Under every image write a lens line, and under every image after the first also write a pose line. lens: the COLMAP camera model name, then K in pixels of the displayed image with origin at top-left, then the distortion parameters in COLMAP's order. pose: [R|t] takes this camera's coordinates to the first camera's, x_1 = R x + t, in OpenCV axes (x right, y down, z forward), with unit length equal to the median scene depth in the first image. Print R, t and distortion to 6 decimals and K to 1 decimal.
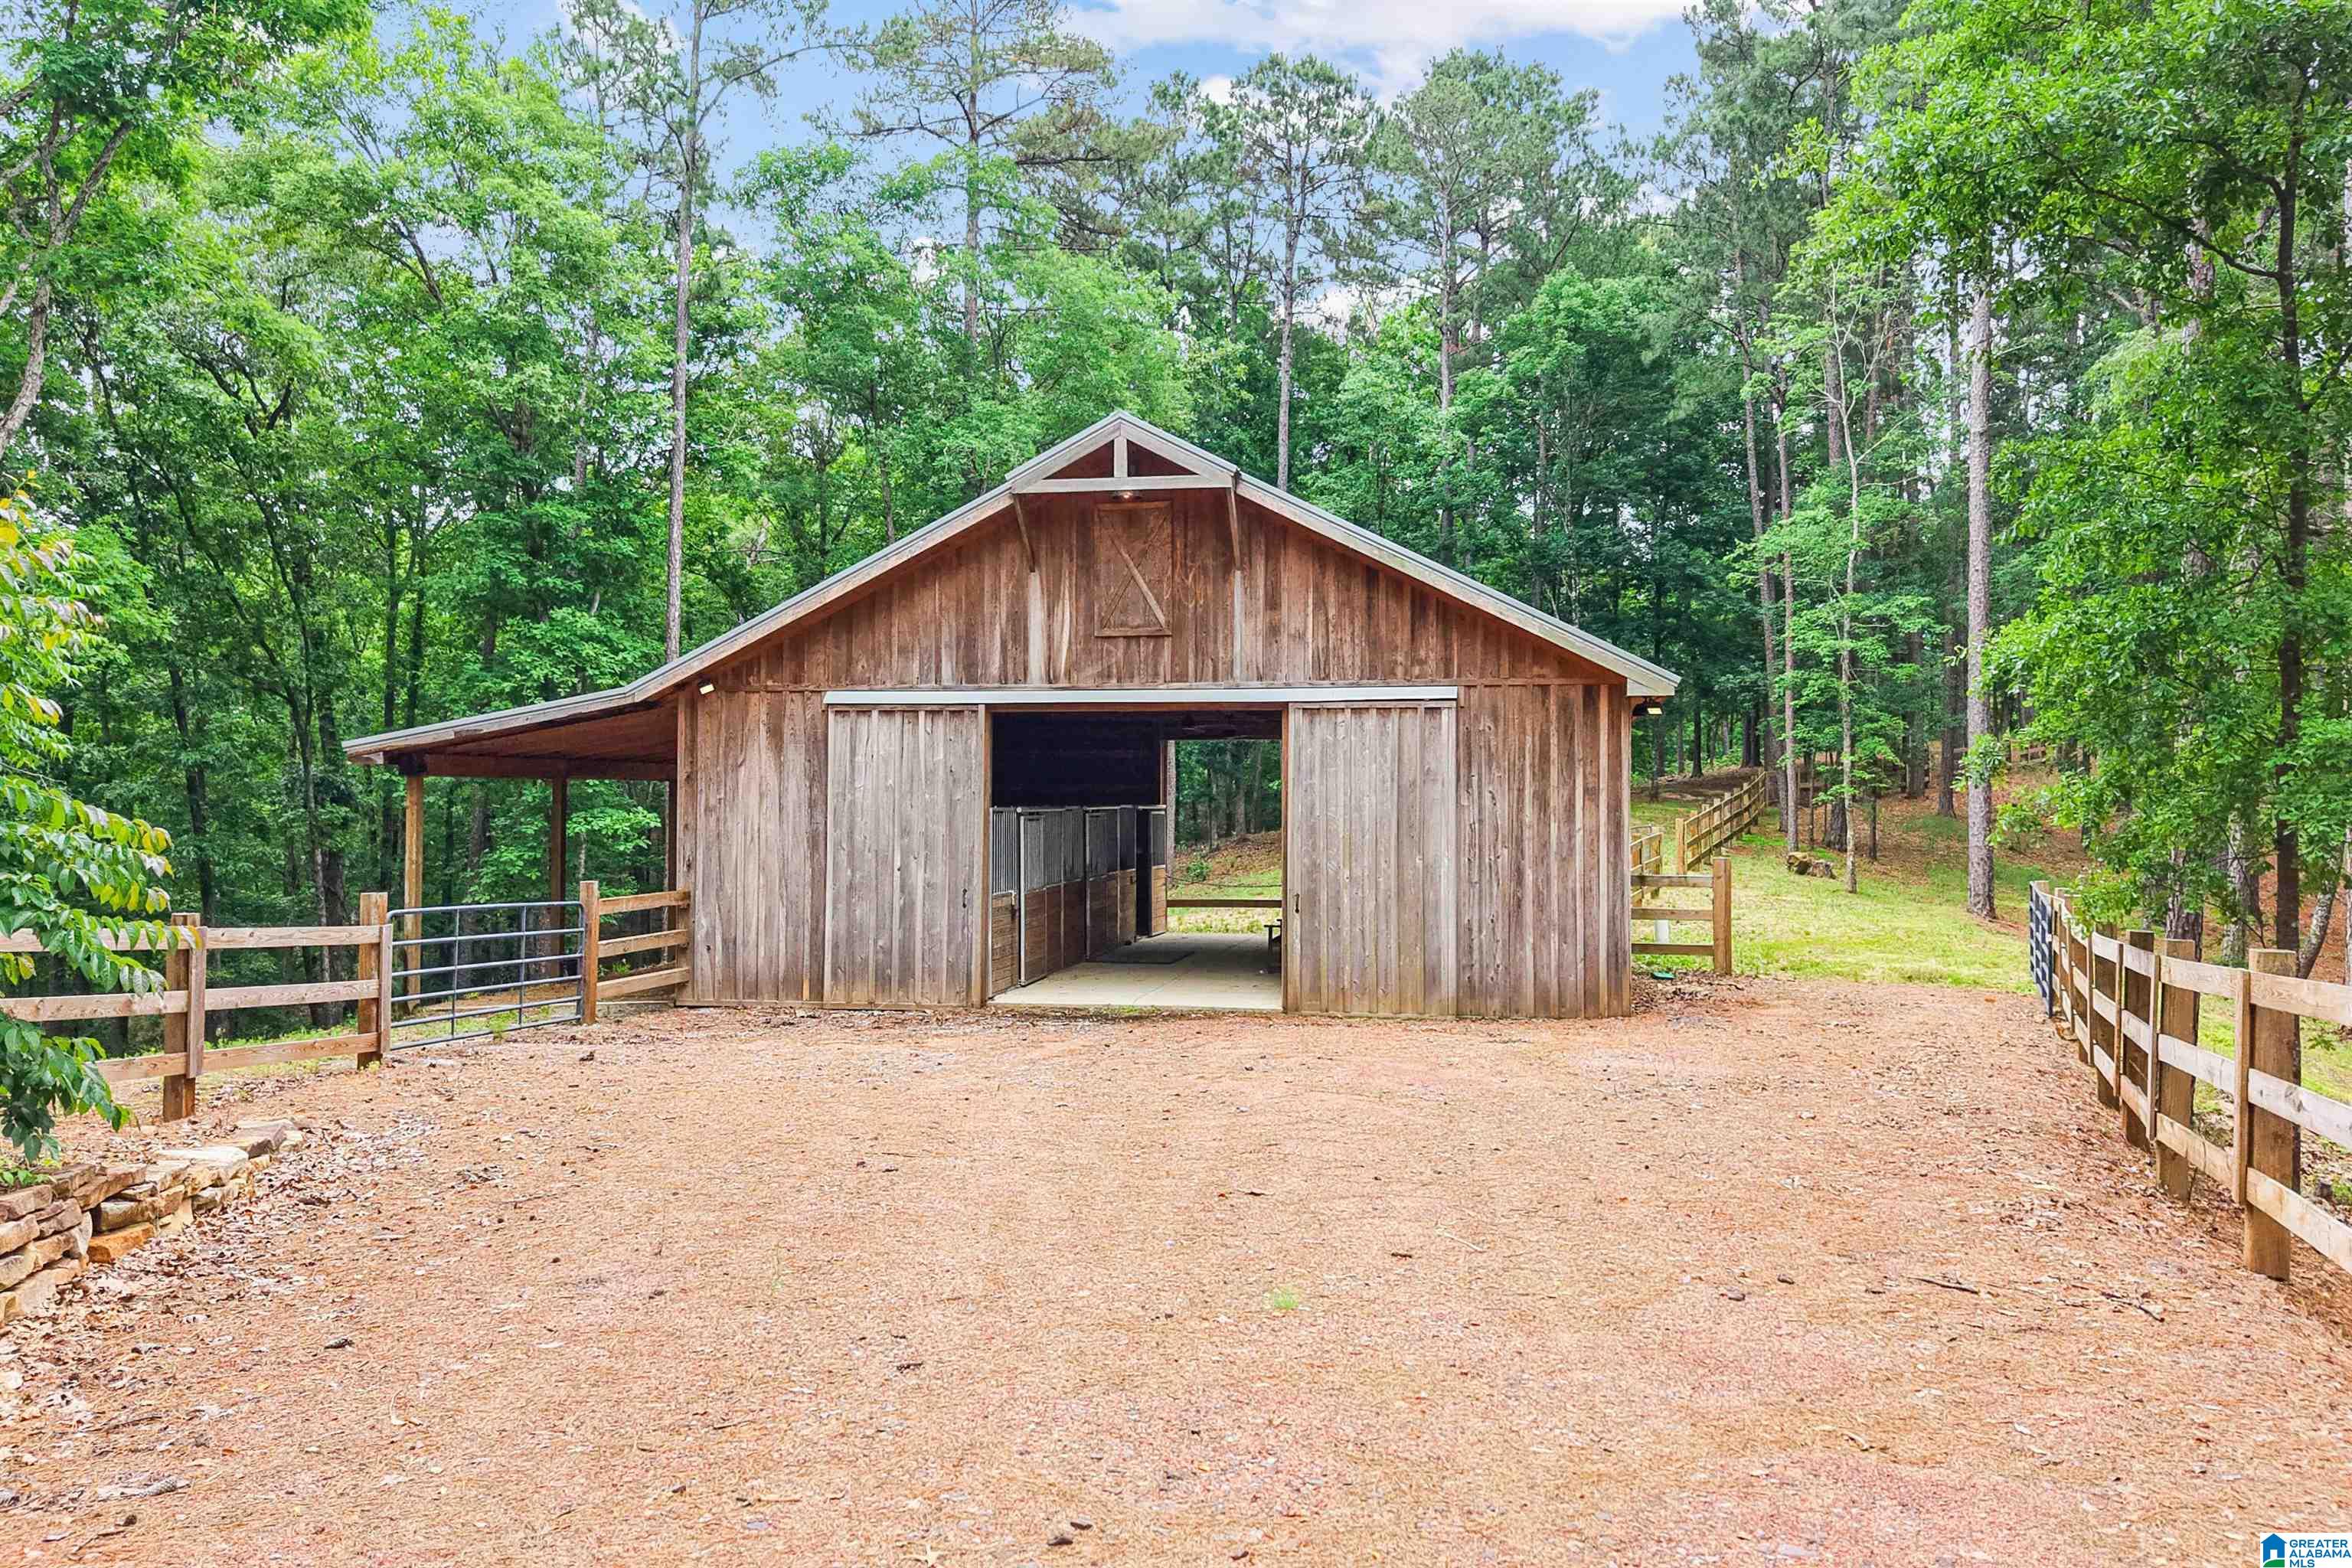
lens RADIAL K [[1804.4, 0, 1183.0], [0, 1804.4, 771.0], [0, 0, 1]] dist [0.003099, -0.004983]
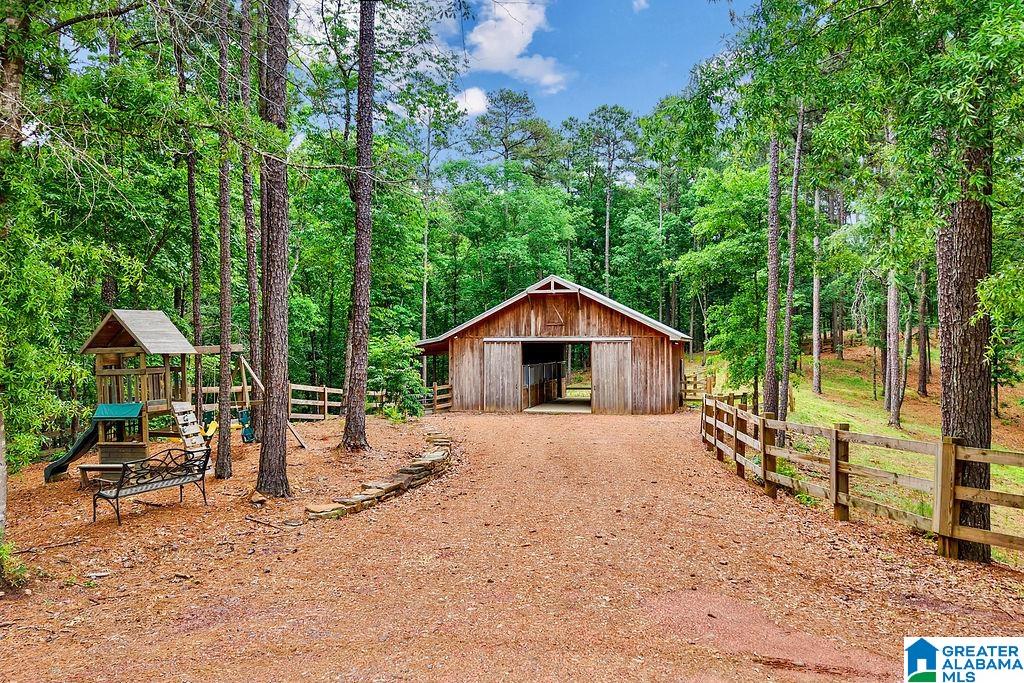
lens RADIAL K [[785.6, 0, 502.3], [0, 785.6, 343.8], [0, 0, 1]] dist [0.003099, -0.004983]
pose [[0.995059, -0.004134, -0.099199, 0.030886], [0.005442, 0.999902, 0.012919, -0.055677], [0.099135, -0.013395, 0.994984, -0.868796]]
